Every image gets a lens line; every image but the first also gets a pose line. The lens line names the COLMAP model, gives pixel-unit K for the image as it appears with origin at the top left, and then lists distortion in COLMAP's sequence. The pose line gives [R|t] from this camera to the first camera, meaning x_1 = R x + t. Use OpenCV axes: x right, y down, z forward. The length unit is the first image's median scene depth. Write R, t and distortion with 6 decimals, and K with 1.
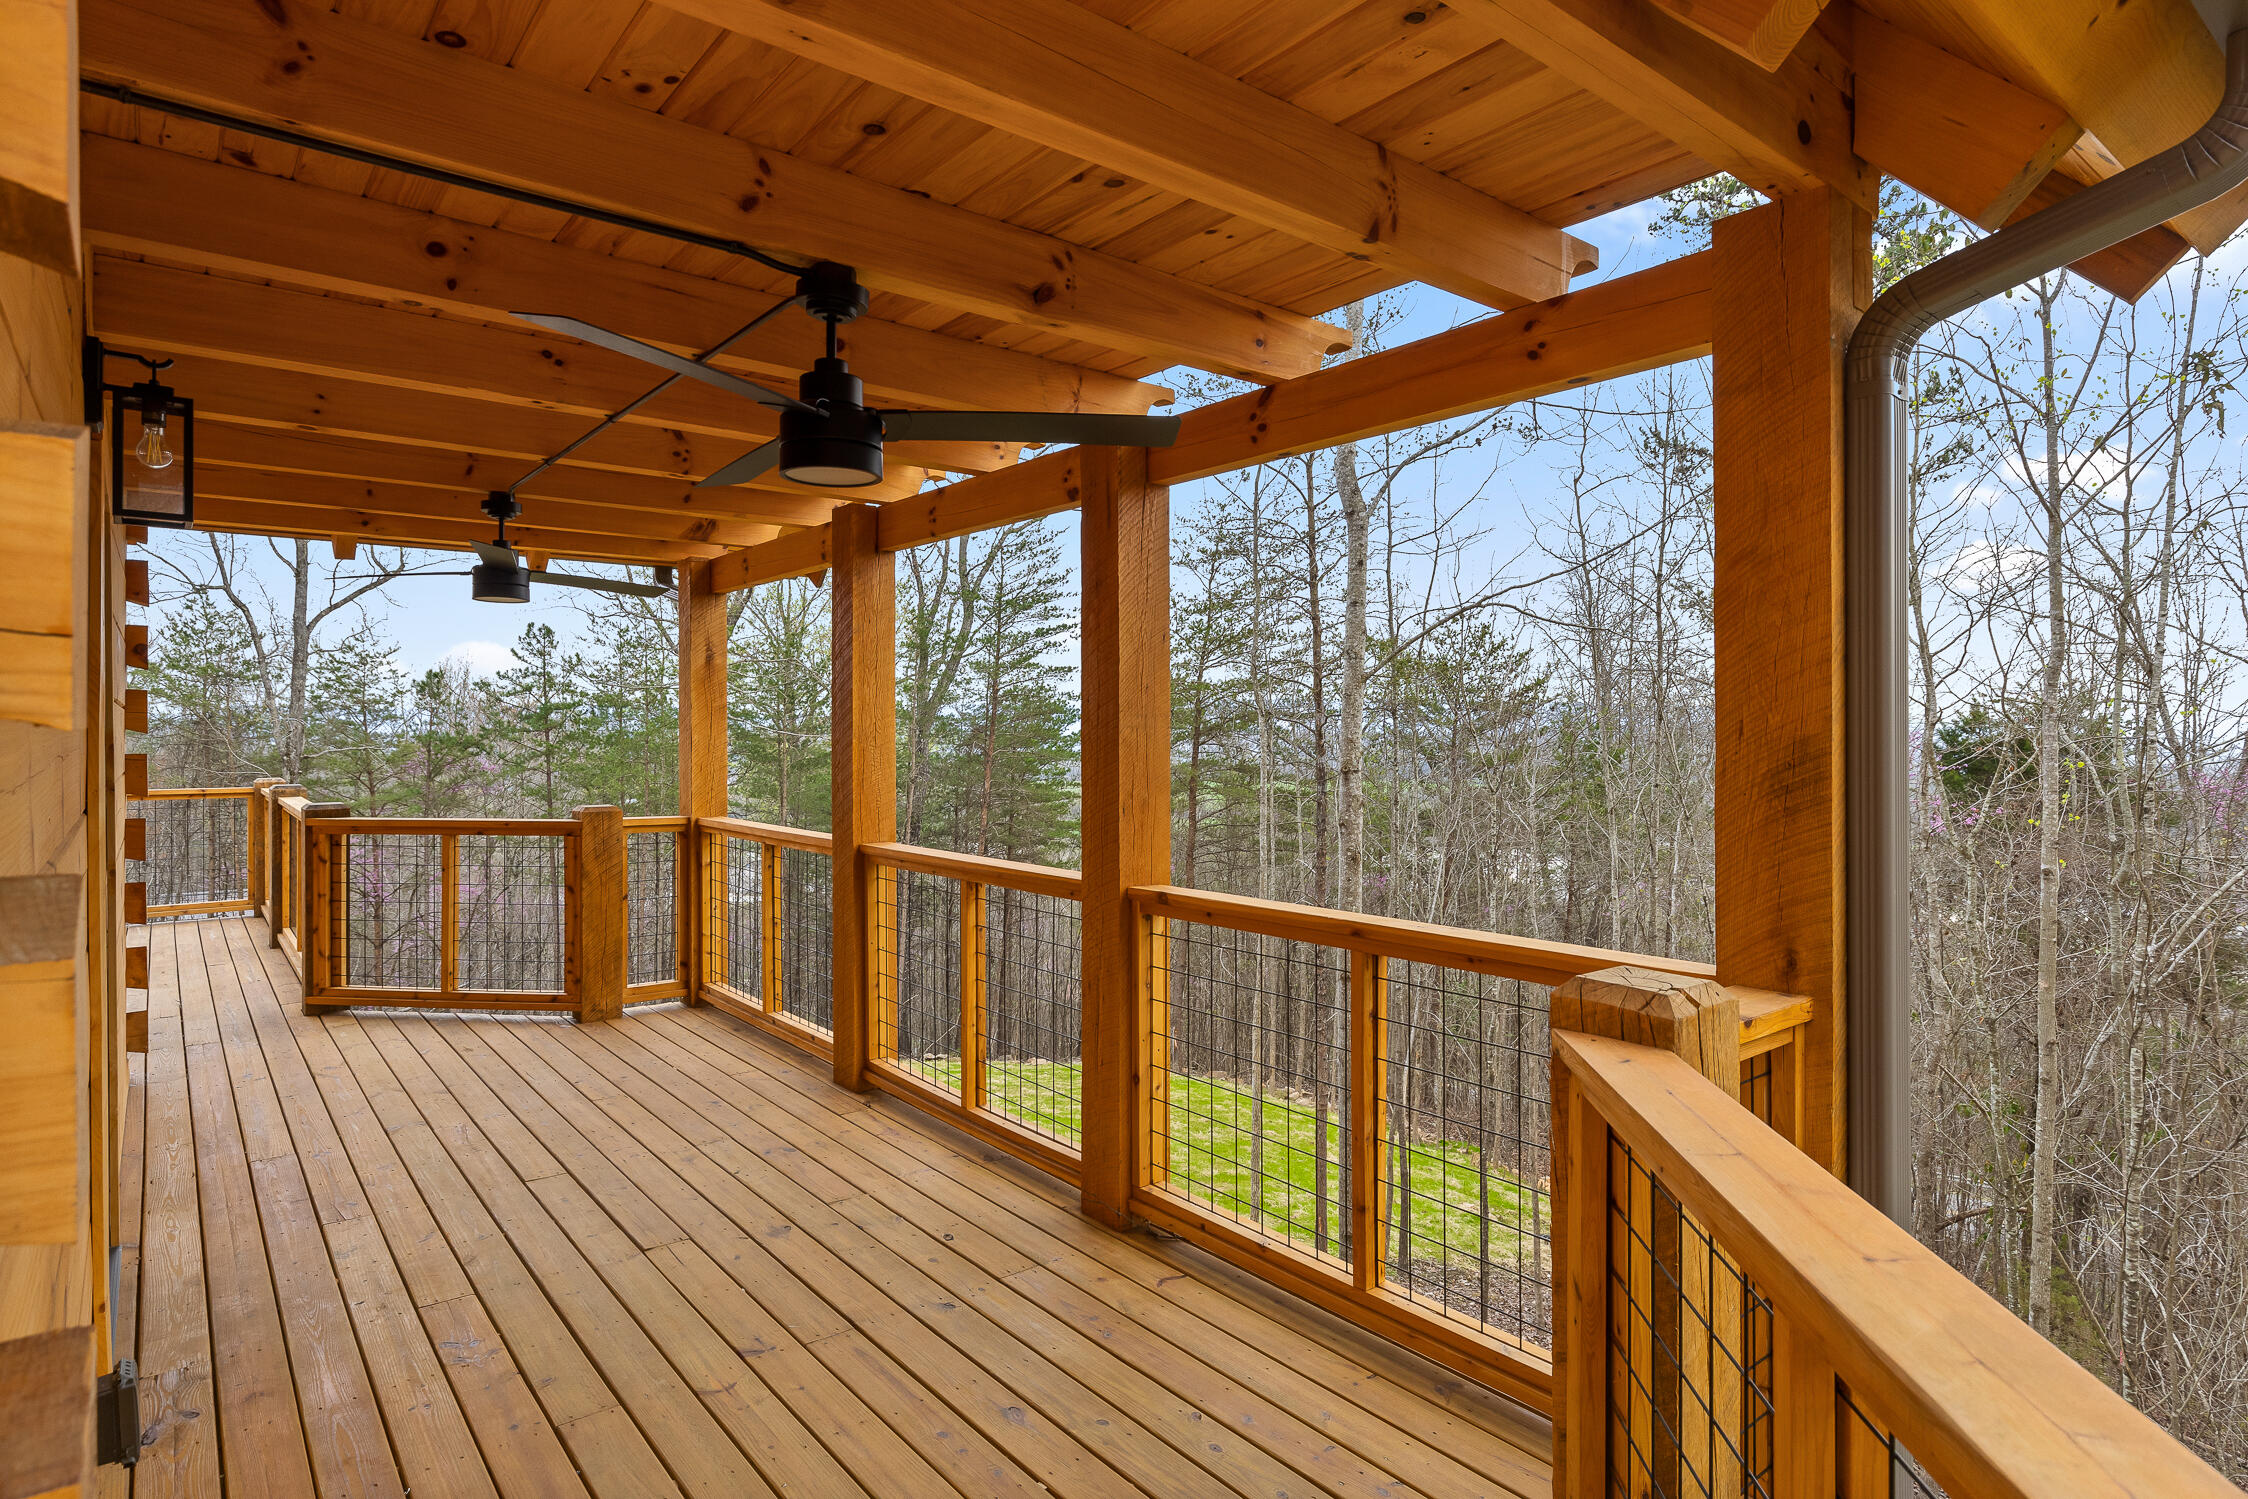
lens RADIAL K [[1212.2, 0, 1126.2], [0, 1212.2, 750.1], [0, 0, 1]] dist [0.004156, 0.000074]
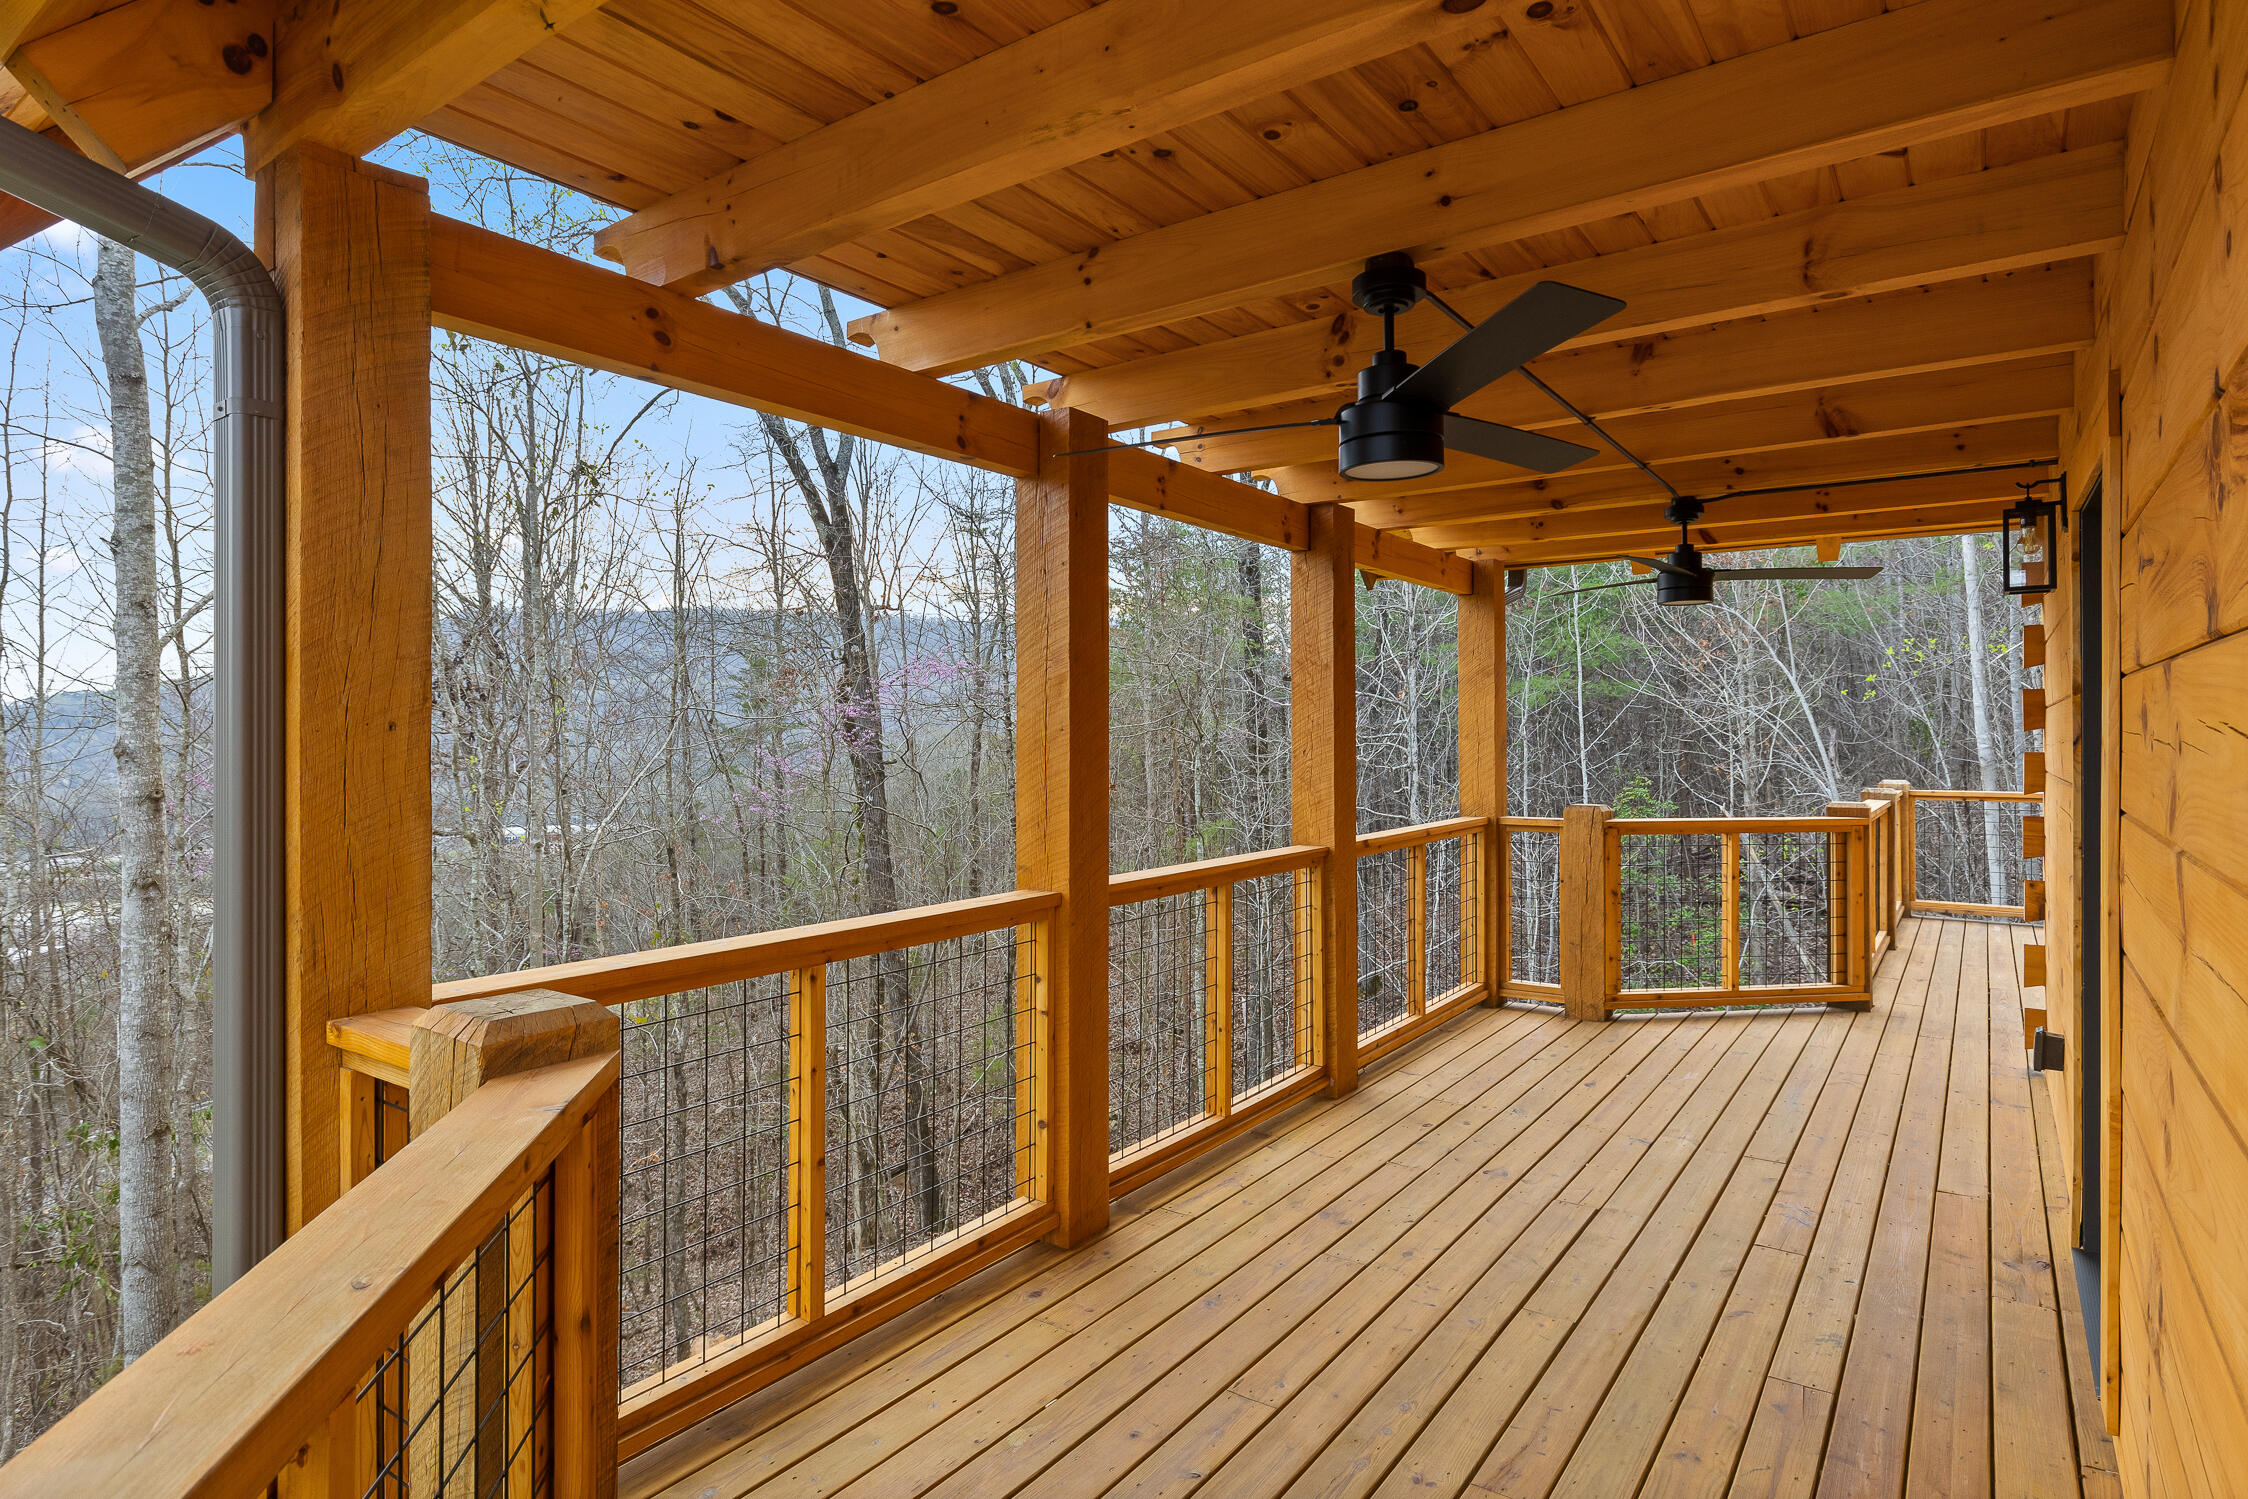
lens RADIAL K [[1212.2, 0, 1124.7], [0, 1212.2, 731.4], [0, 0, 1]] dist [0.004156, 0.000074]
pose [[-0.275712, 0.002562, 0.961237, -0.895571], [0.015496, 0.999878, 0.001780, -0.012977], [-0.961115, 0.015386, -0.275718, 1.151529]]
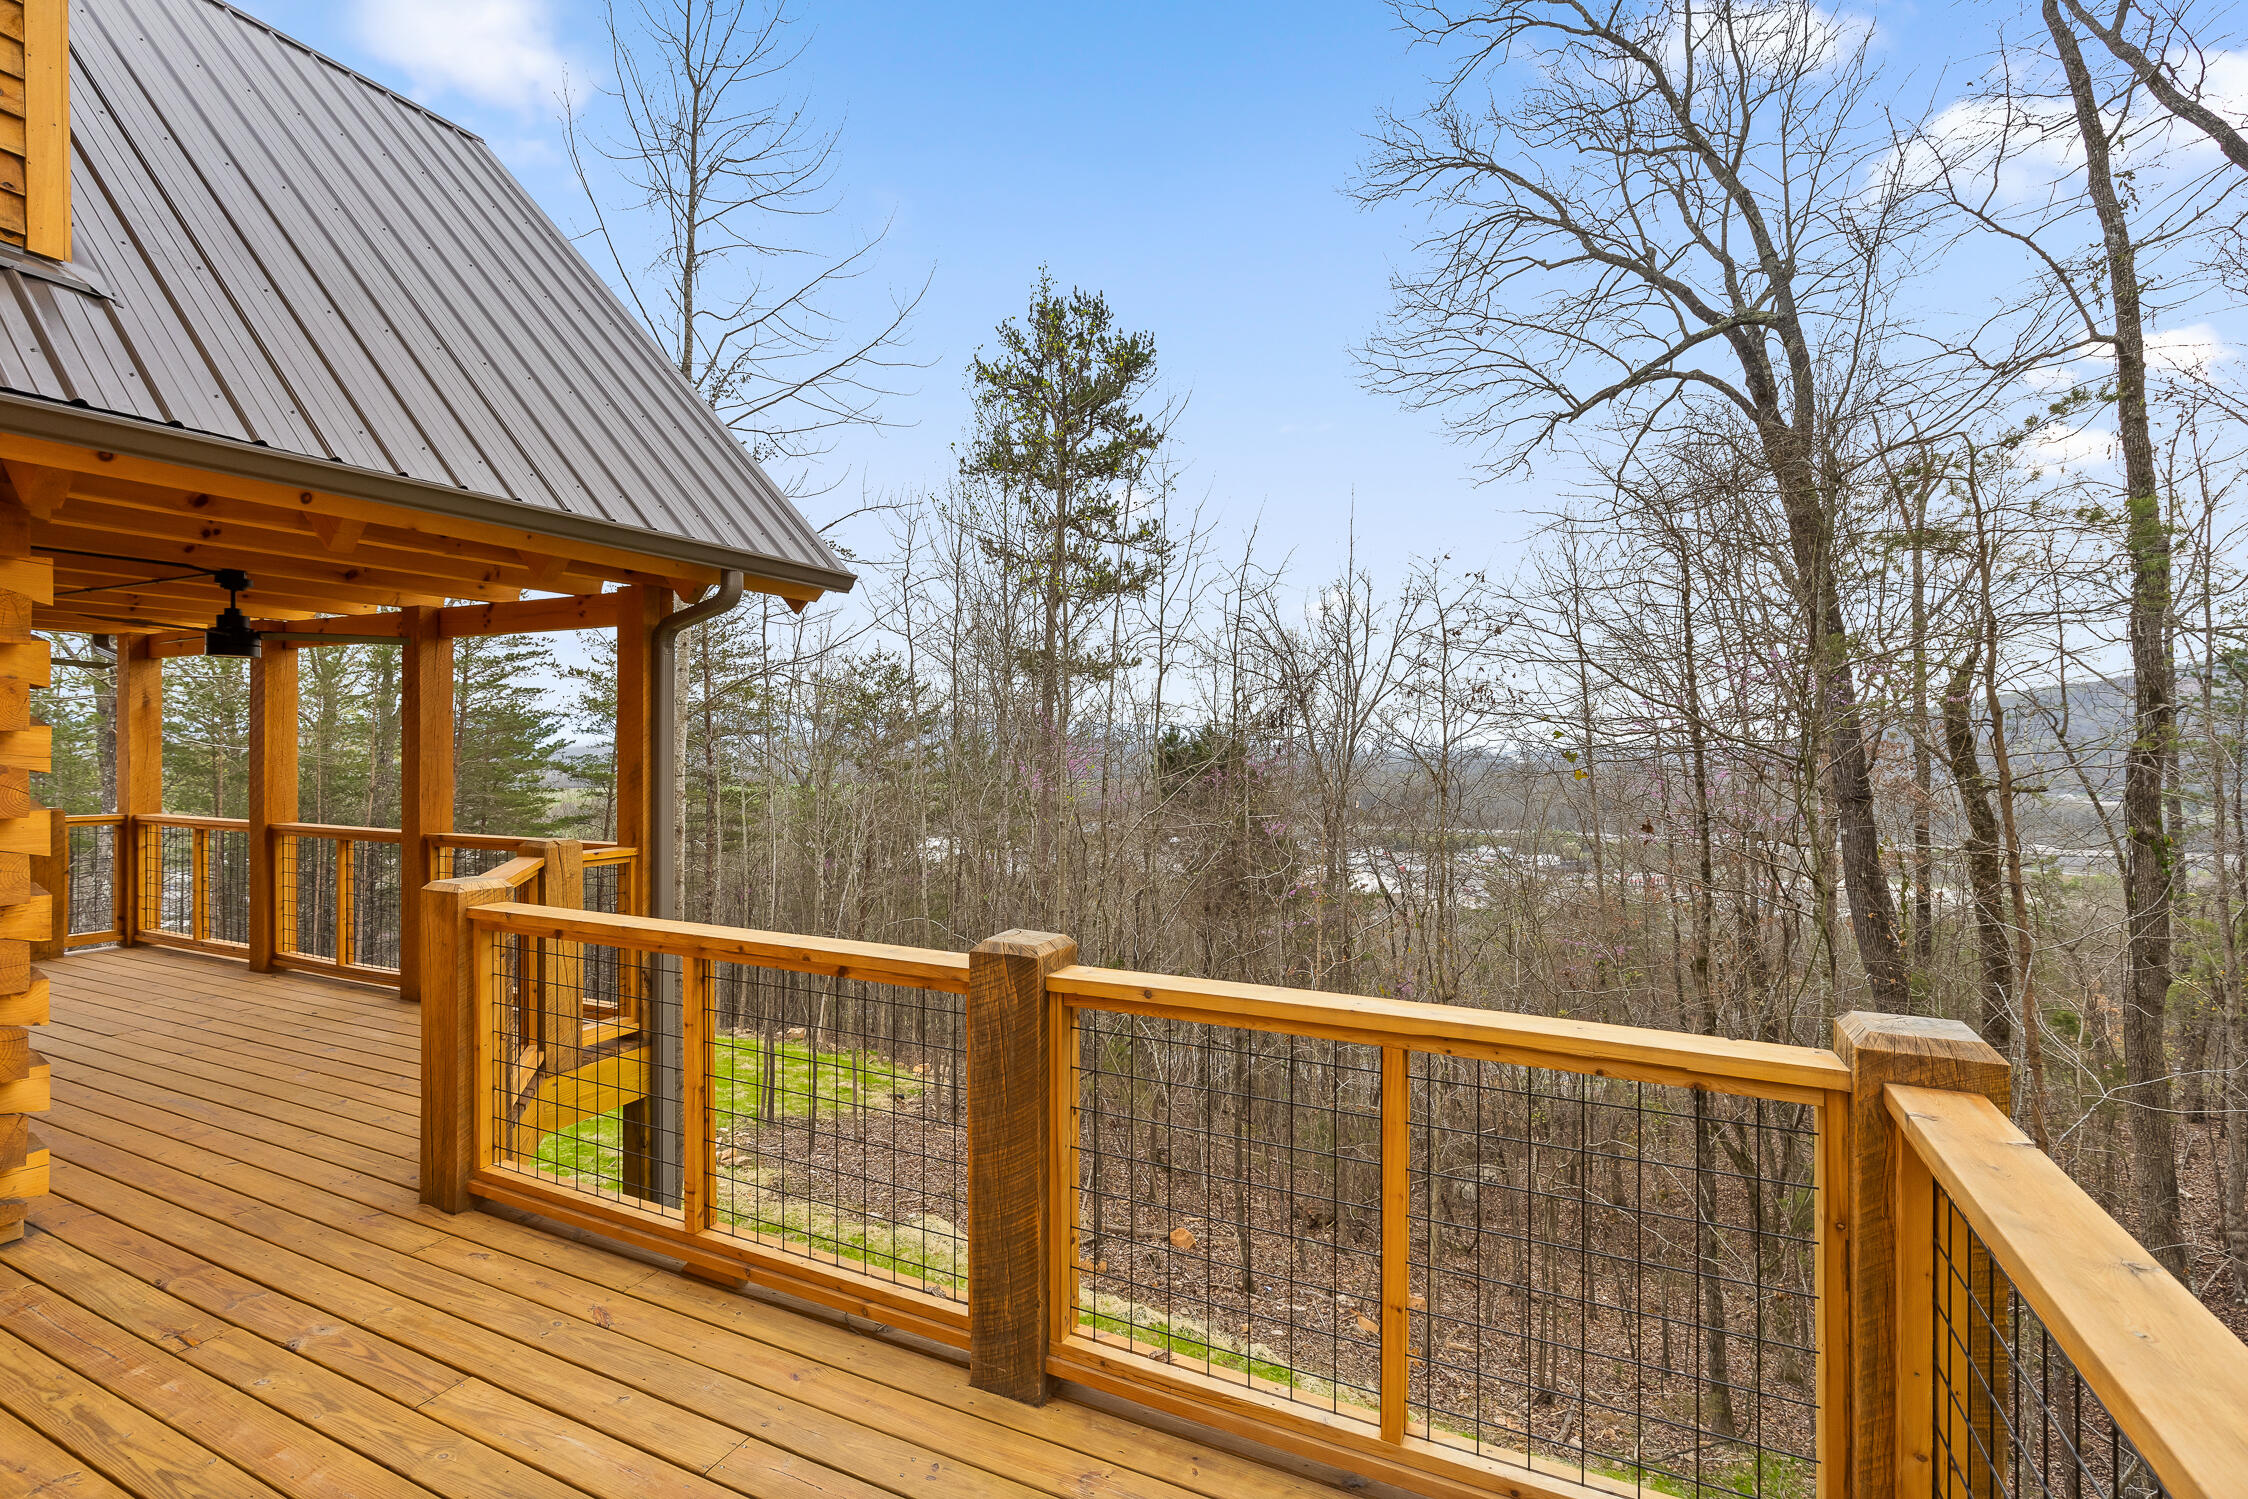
lens RADIAL K [[1013.4, 0, 1122.4], [0, 1013.4, 740.9], [0, 0, 1]] dist [0.000524, 0.000713]
pose [[0.900272, 0.000298, 0.435328, 0.223428], [0.006472, 0.999880, -0.014068, -0.009042], [-0.435280, 0.015482, 0.900162, -0.748979]]
